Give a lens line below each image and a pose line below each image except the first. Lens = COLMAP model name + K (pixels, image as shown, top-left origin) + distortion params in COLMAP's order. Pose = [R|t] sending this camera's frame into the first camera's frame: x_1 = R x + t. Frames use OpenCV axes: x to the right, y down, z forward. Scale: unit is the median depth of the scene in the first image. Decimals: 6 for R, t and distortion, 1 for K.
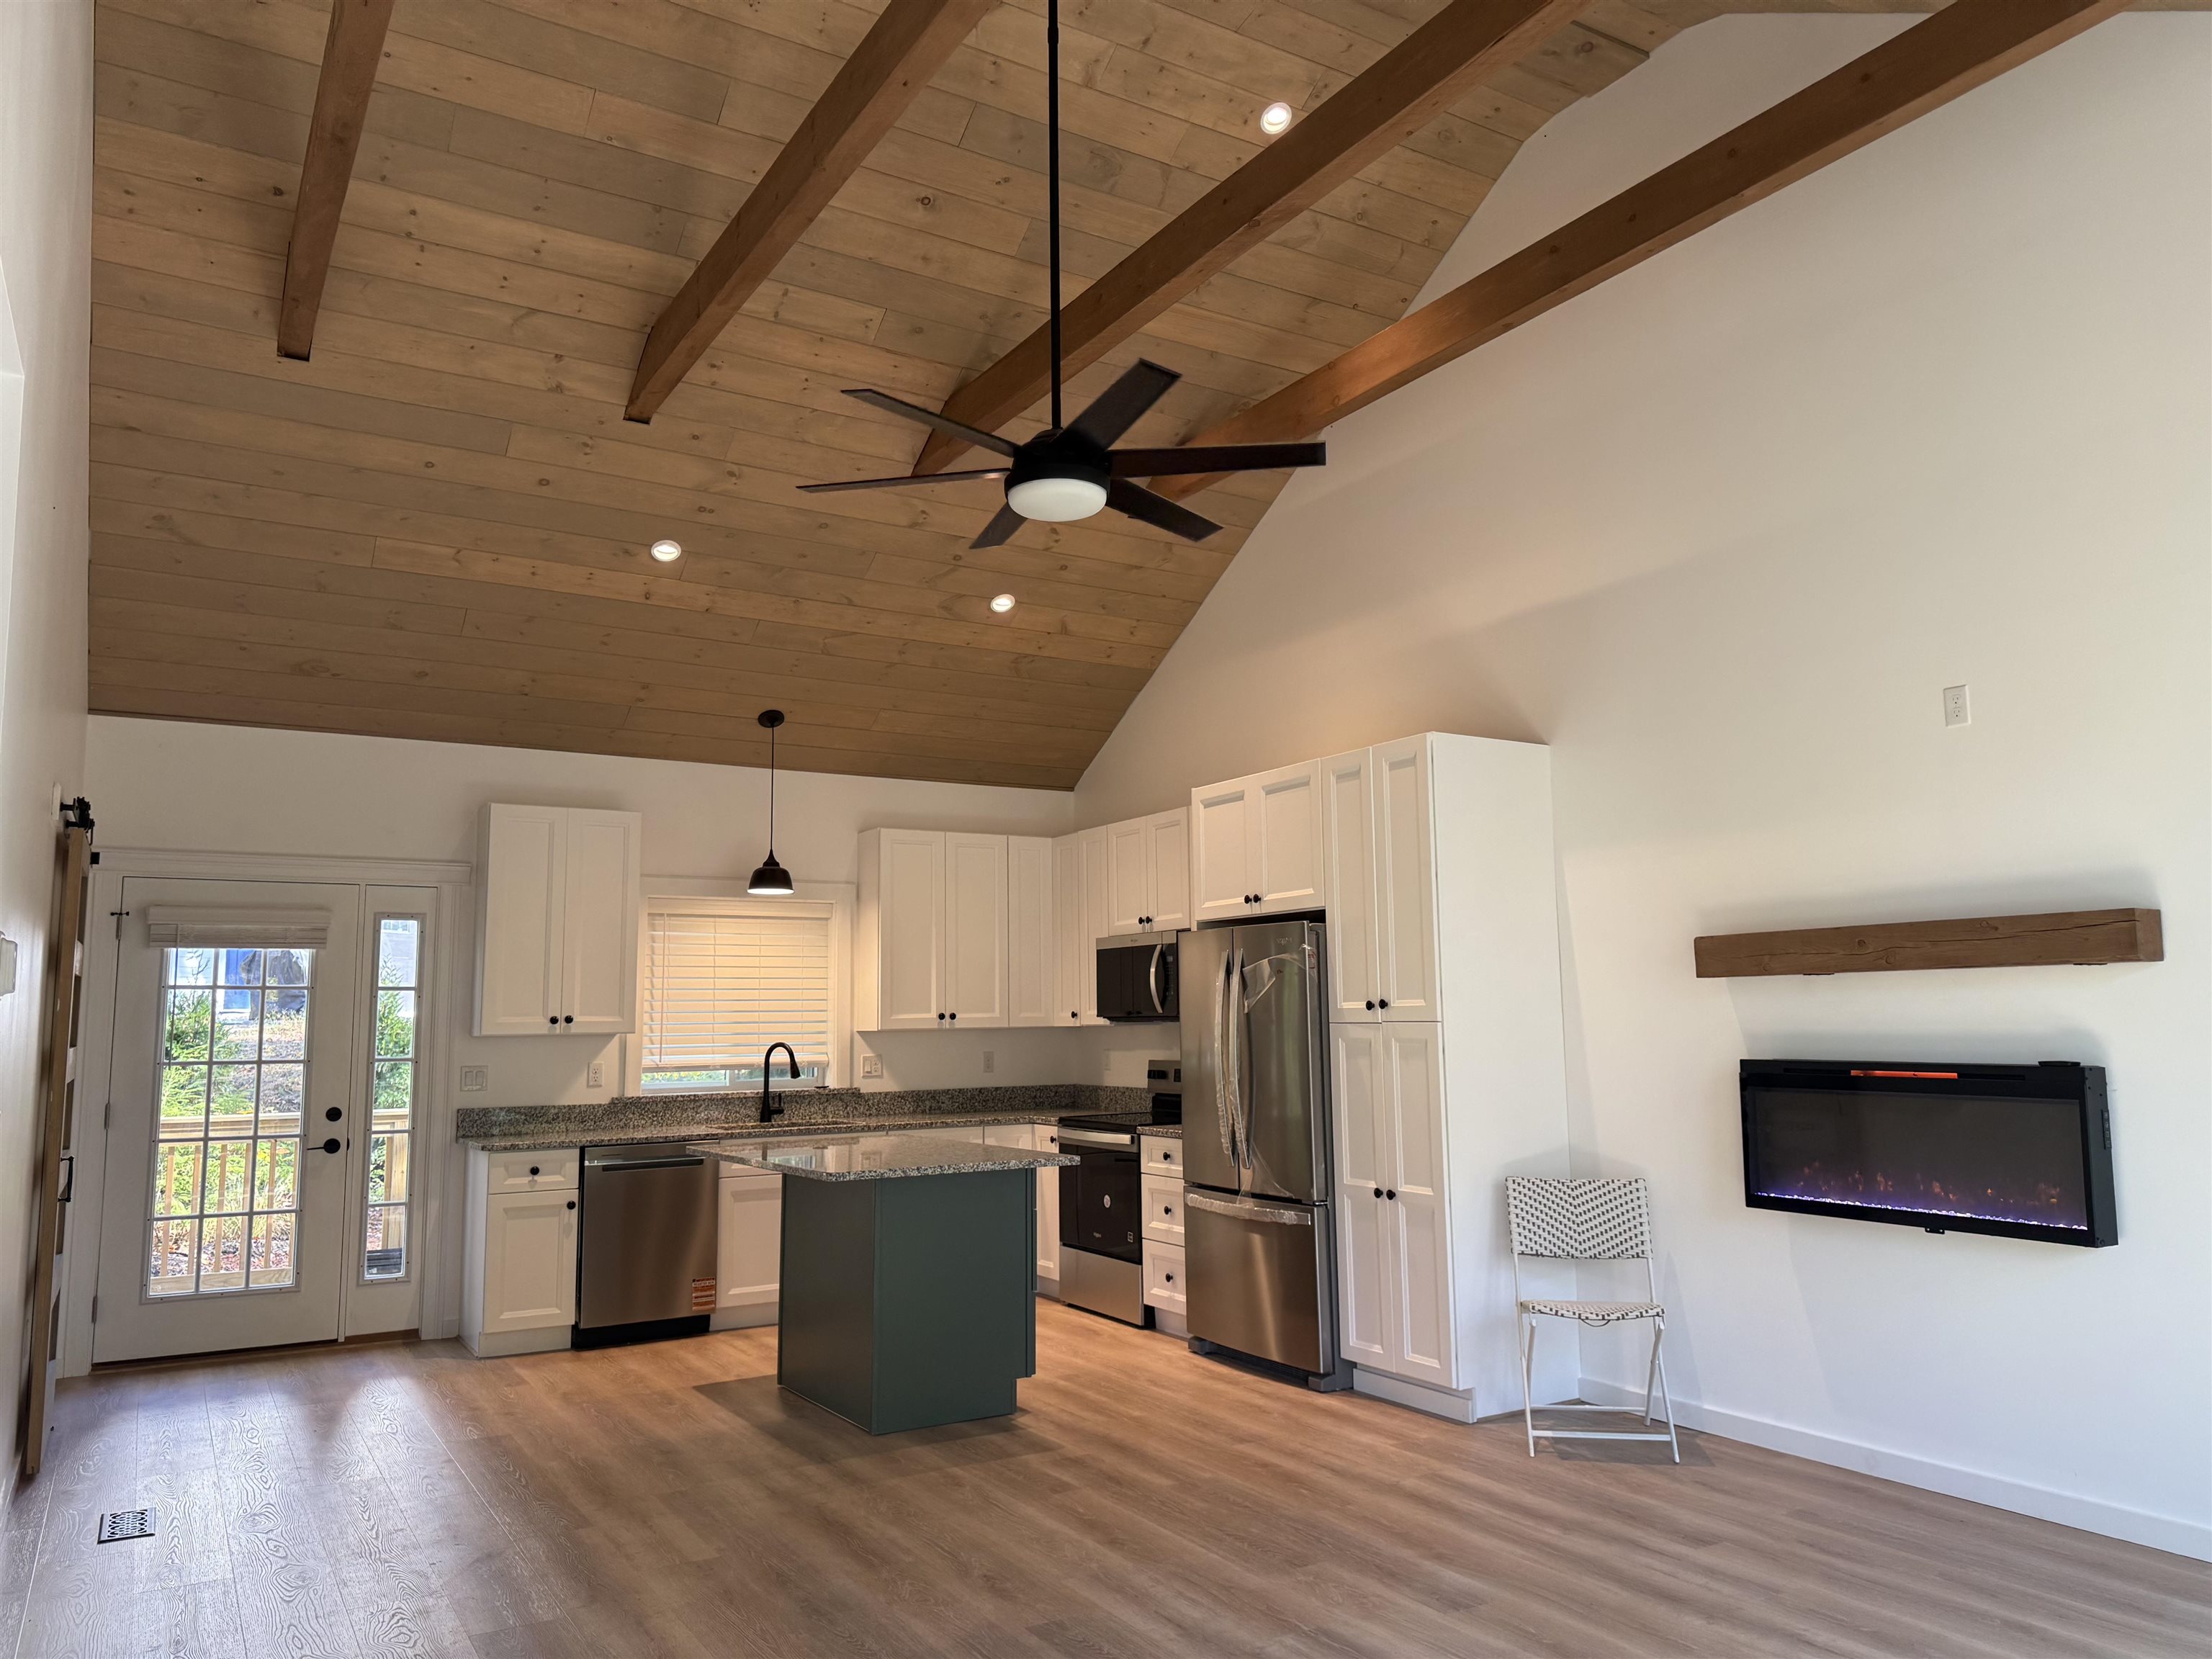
lens RADIAL K [[1560.5, 0, 1106.0], [0, 1560.5, 829.5], [0, 0, 1]] dist [0.118122, -0.151143]
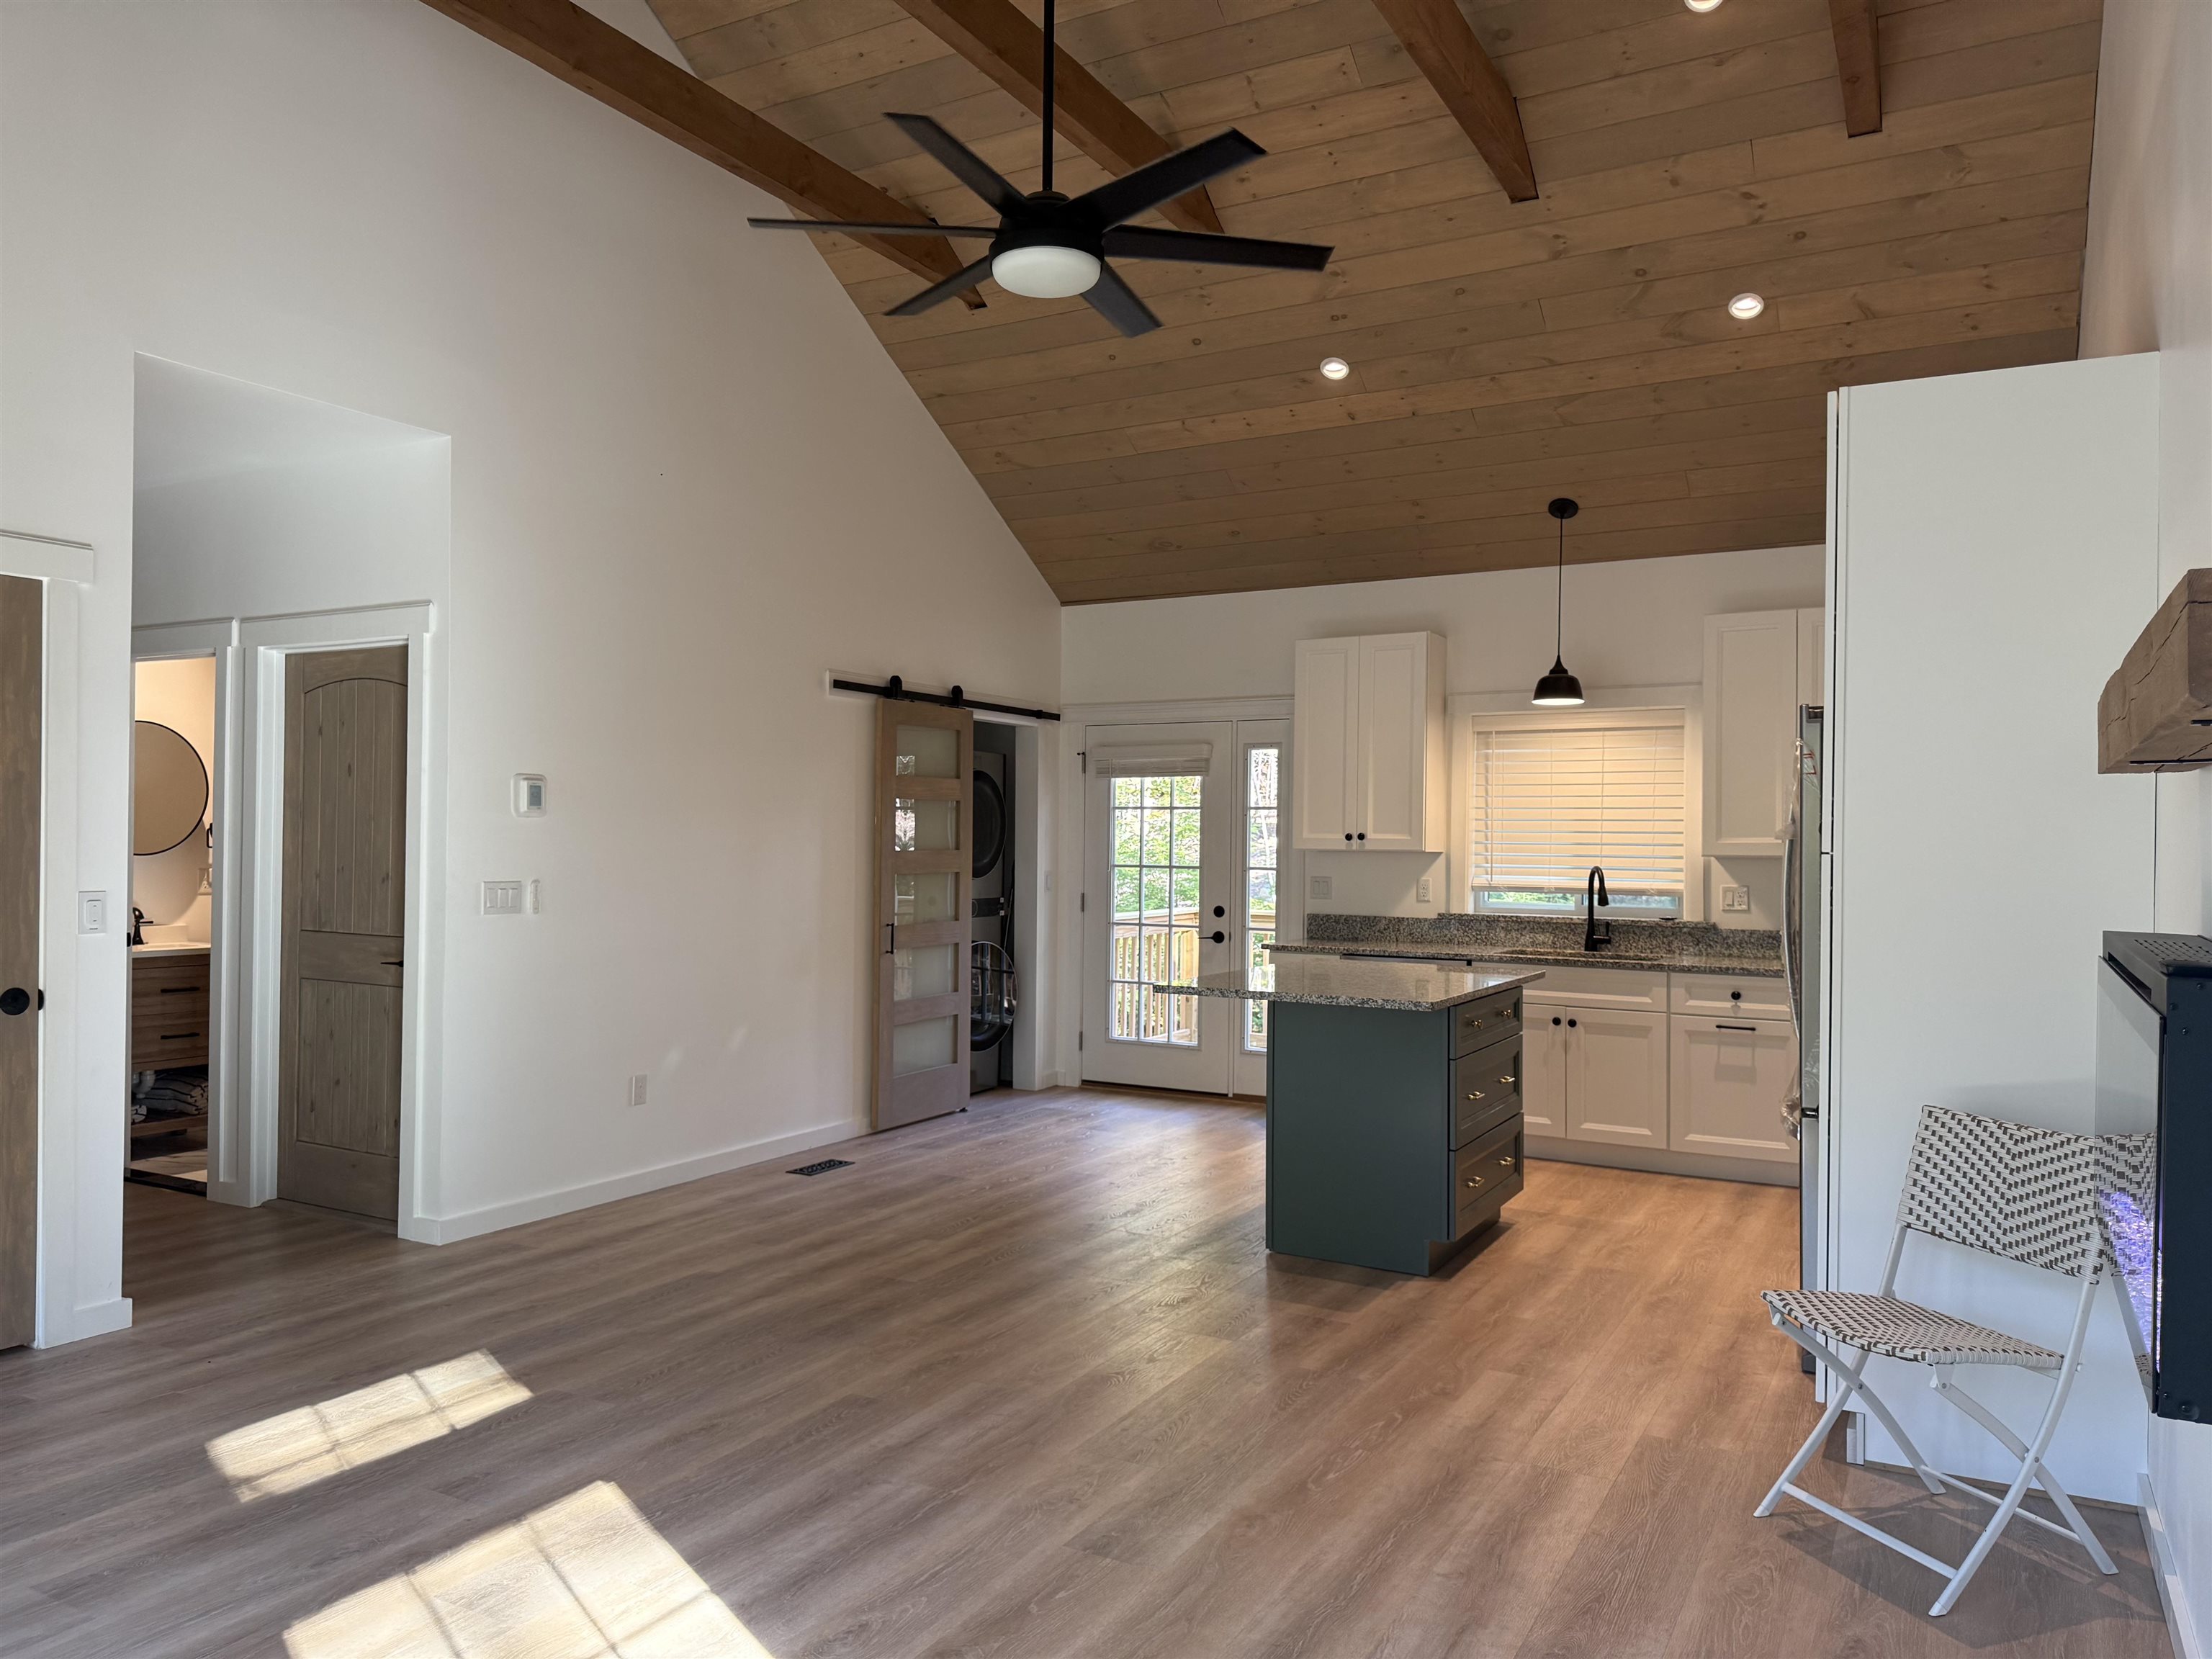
lens RADIAL K [[1553.0, 0, 1106.0], [0, 1553.0, 829.5], [0, 0, 1]] dist [0.064779, -0.058617]
pose [[0.490051, 0.003577, -0.871686, 0.495298], [0.091155, 0.994299, 0.055327, 0.043299], [0.866914, -0.106572, 0.486931, 0.353767]]
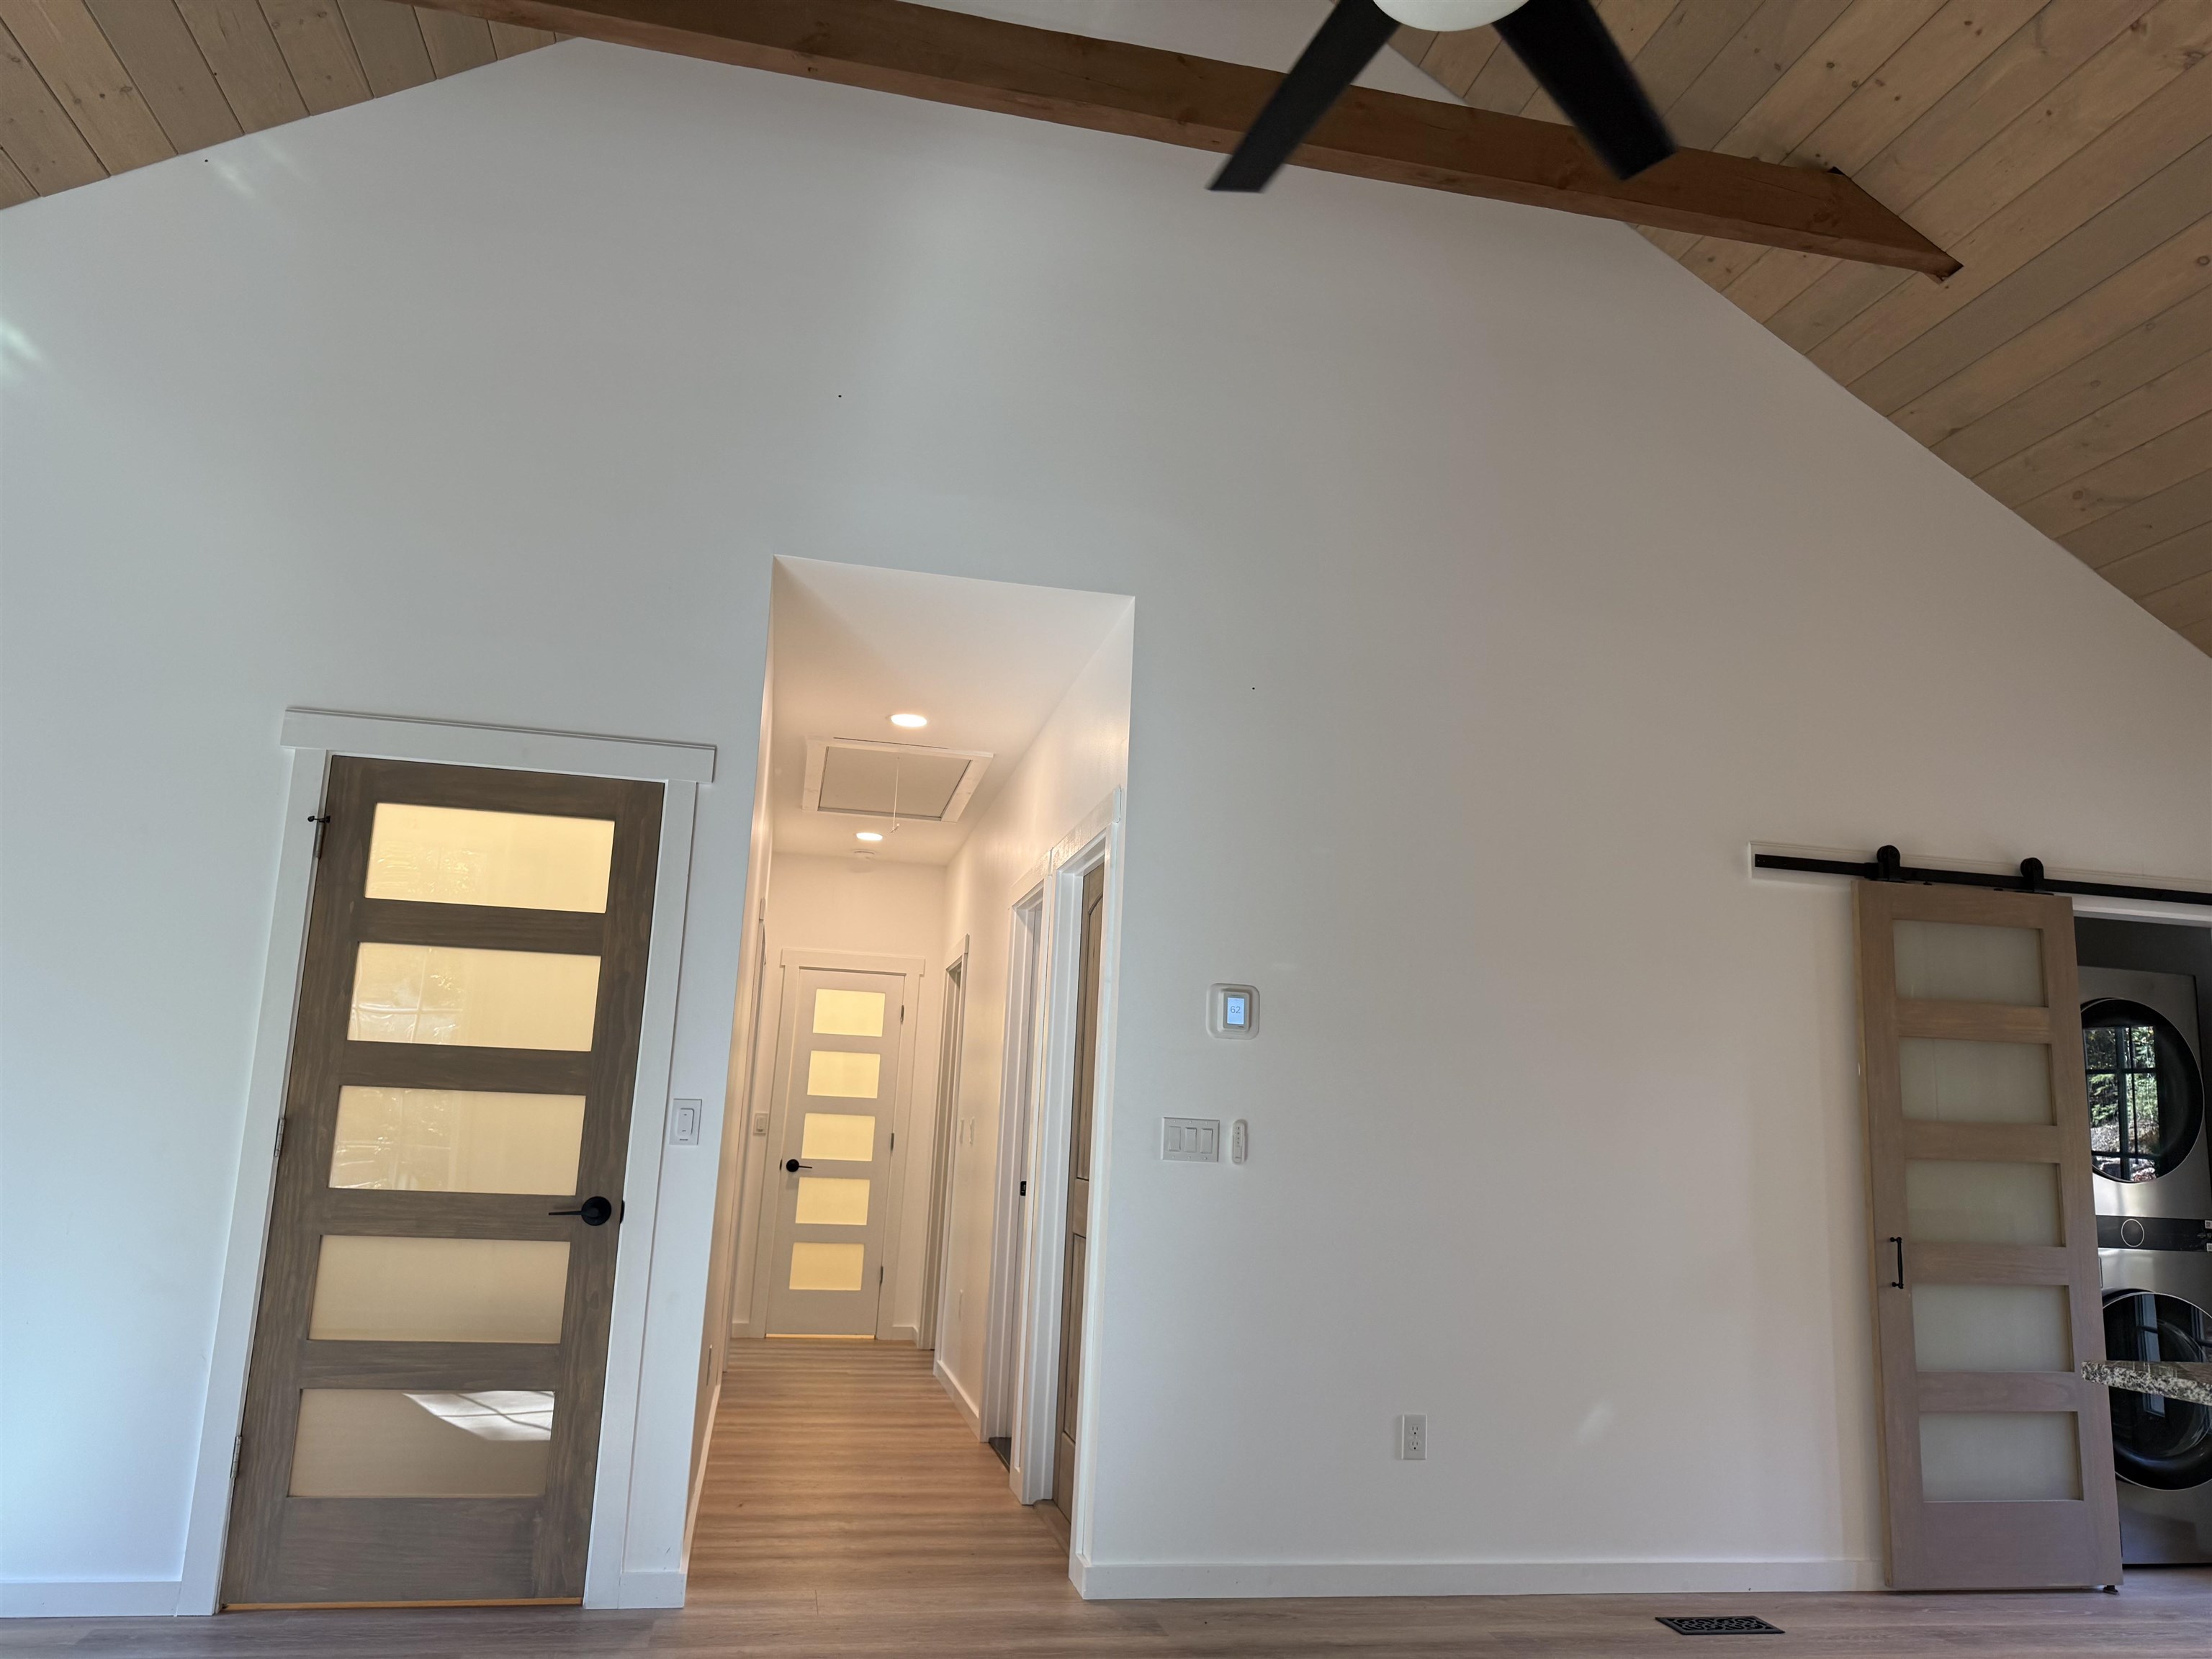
lens RADIAL K [[1553.0, 0, 1106.0], [0, 1553.0, 829.5], [0, 0, 1]] dist [0.064779, -0.058617]
pose [[-0.335827, -0.186938, -0.923187, 0.269161], [0.071543, 0.972215, -0.222891, 0.107336], [0.939203, -0.140901, -0.313122, 0.644541]]
